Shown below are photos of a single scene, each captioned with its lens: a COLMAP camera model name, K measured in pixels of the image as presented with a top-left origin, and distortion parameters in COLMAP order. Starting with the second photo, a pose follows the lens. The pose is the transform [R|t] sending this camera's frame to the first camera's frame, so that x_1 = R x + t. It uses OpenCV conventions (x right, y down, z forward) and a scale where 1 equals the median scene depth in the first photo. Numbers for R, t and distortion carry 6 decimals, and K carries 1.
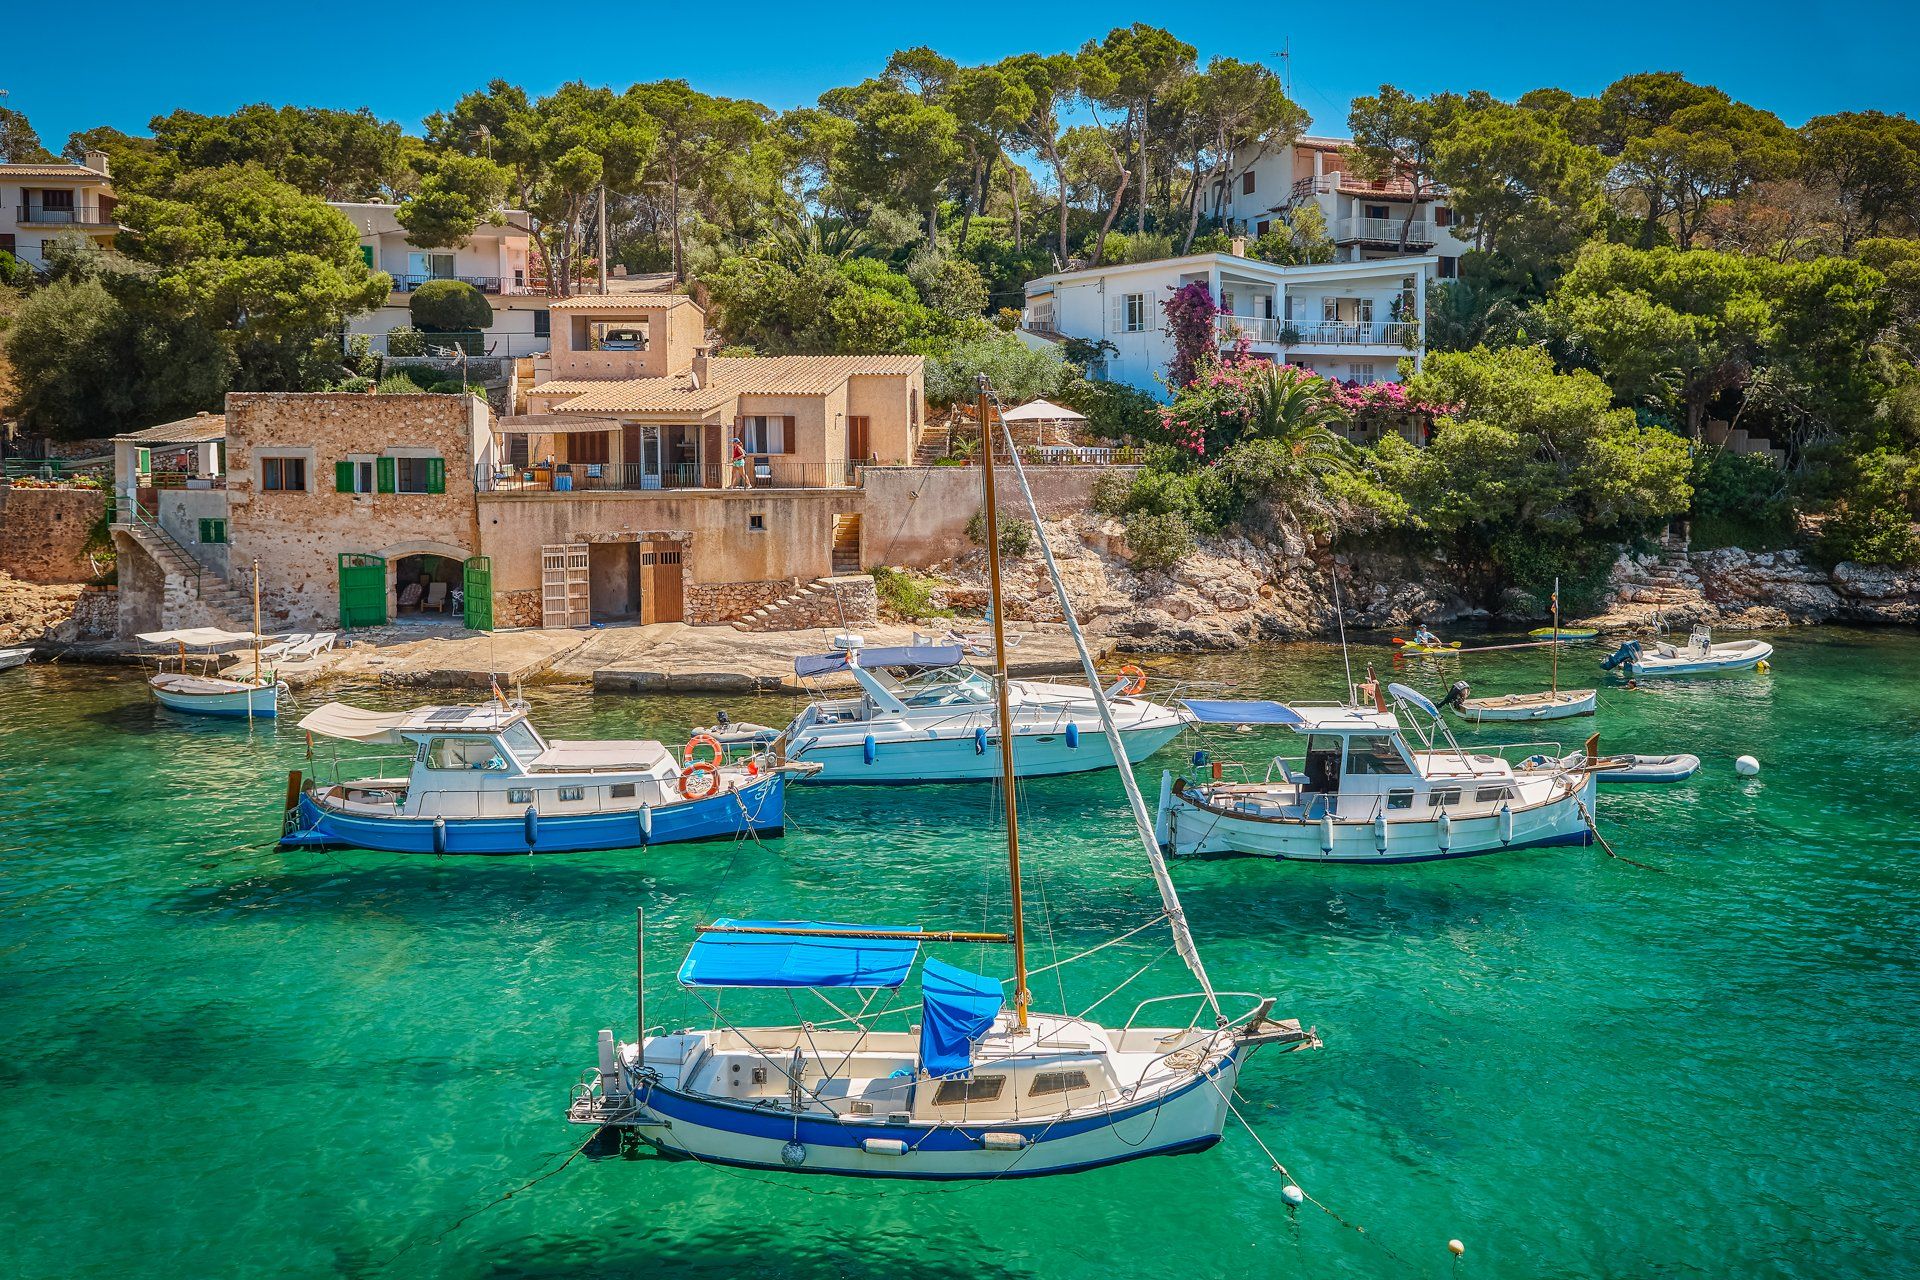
lens RADIAL K [[1659.4, 0, 950.2], [0, 1659.4, 495.6], [0, 0, 1]] dist [0.005973, 0.005296]
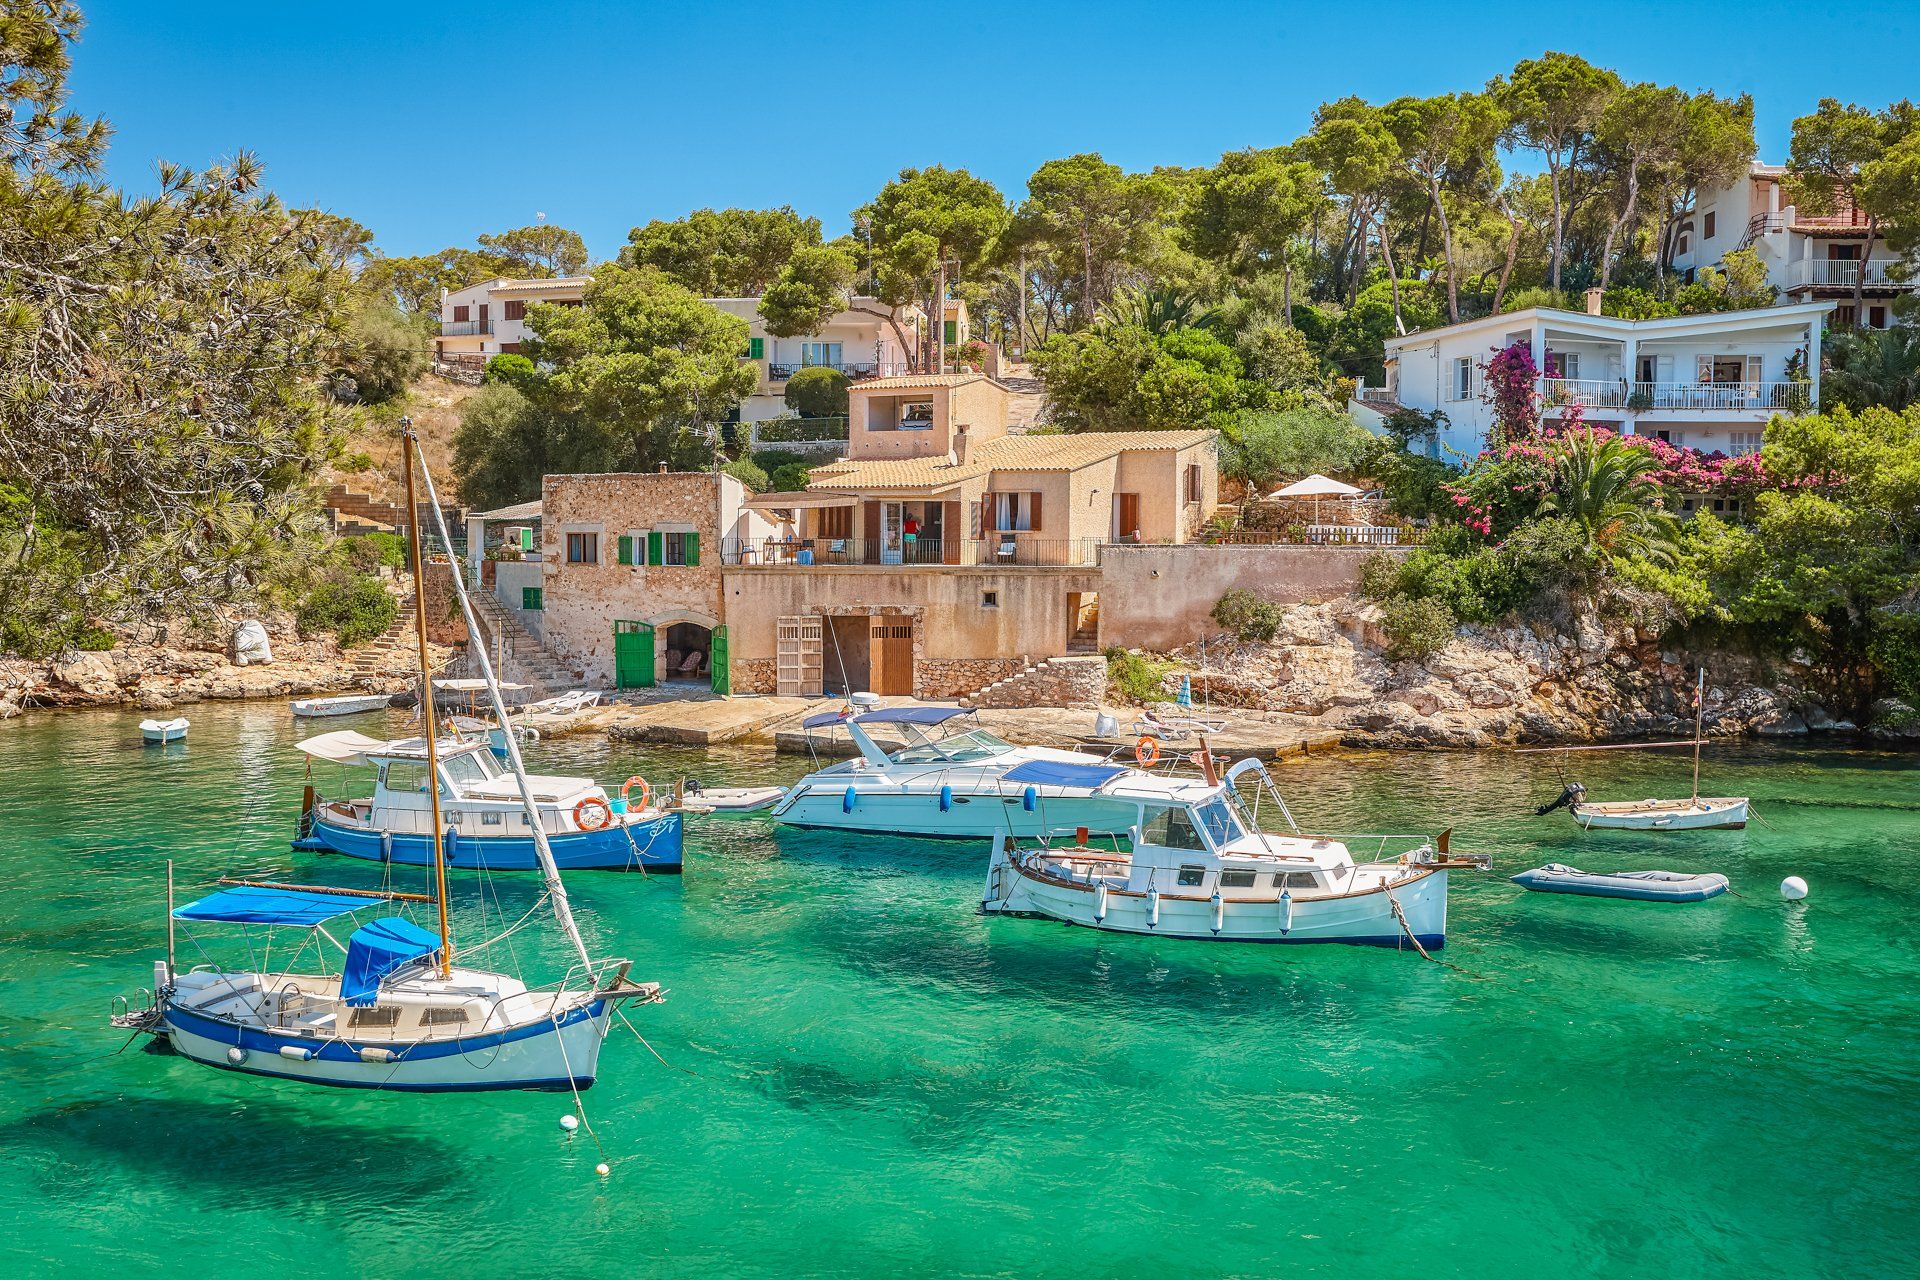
lens RADIAL K [[1814.5, 0, 965.7], [0, 1814.5, 667.2], [0, 0, 1]] dist [-0.093440, 0.099066]
pose [[0.917219, 0.030796, -0.397191, 0.292556], [-0.017037, 0.999128, 0.038124, 0.015085], [0.398018, -0.028201, 0.916944, -0.002709]]
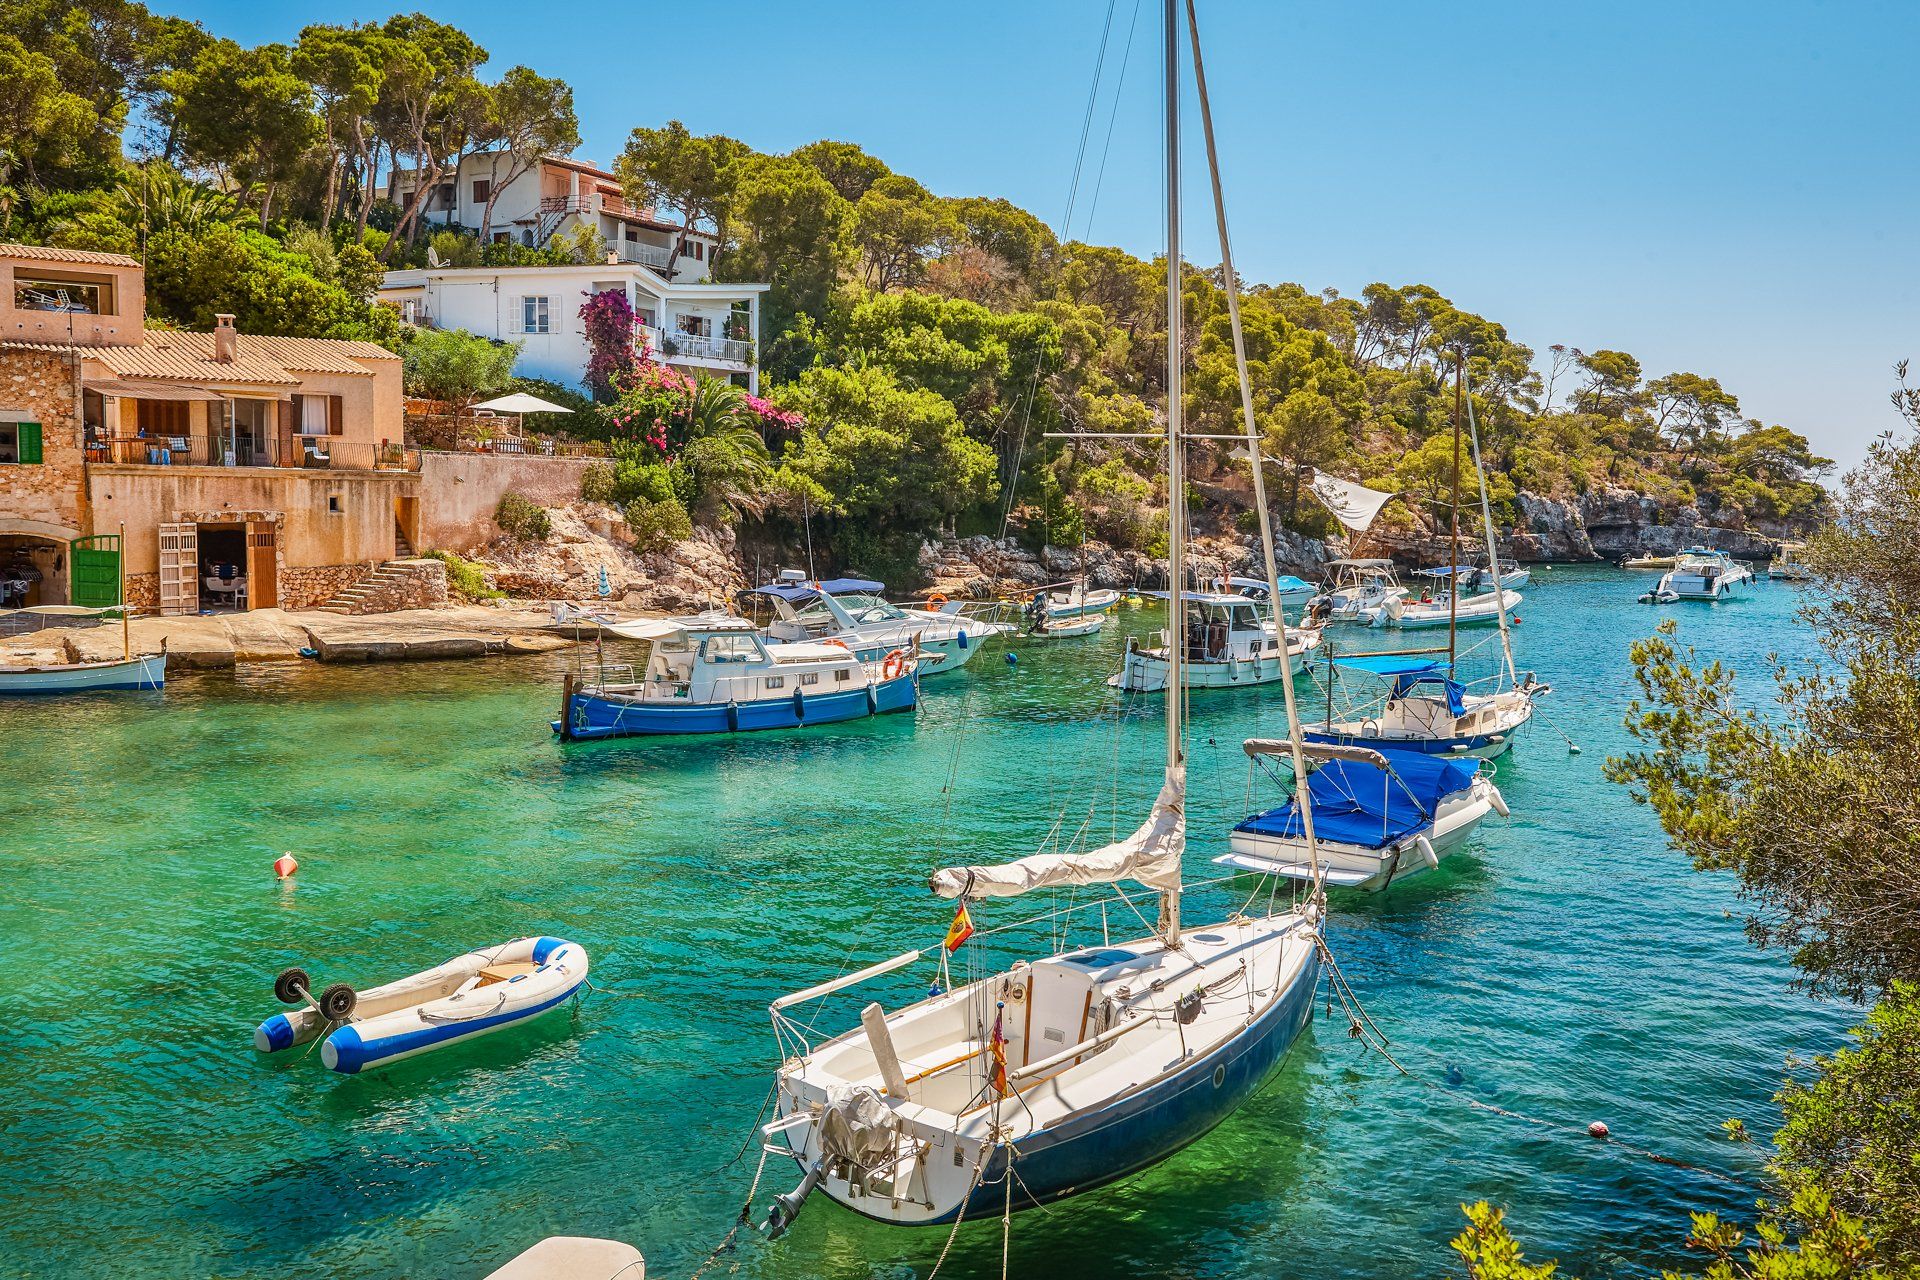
lens RADIAL K [[1864.5, 0, 960.0], [0, 1864.5, 640.0], [0, 0, 1]] dist [0.025442, -0.009961]
pose [[0.728630, -0.043583, 0.683519, -0.576818], [0.013676, 0.998700, 0.049102, 0.044966], [-0.684771, -0.026430, 0.728279, -0.041424]]
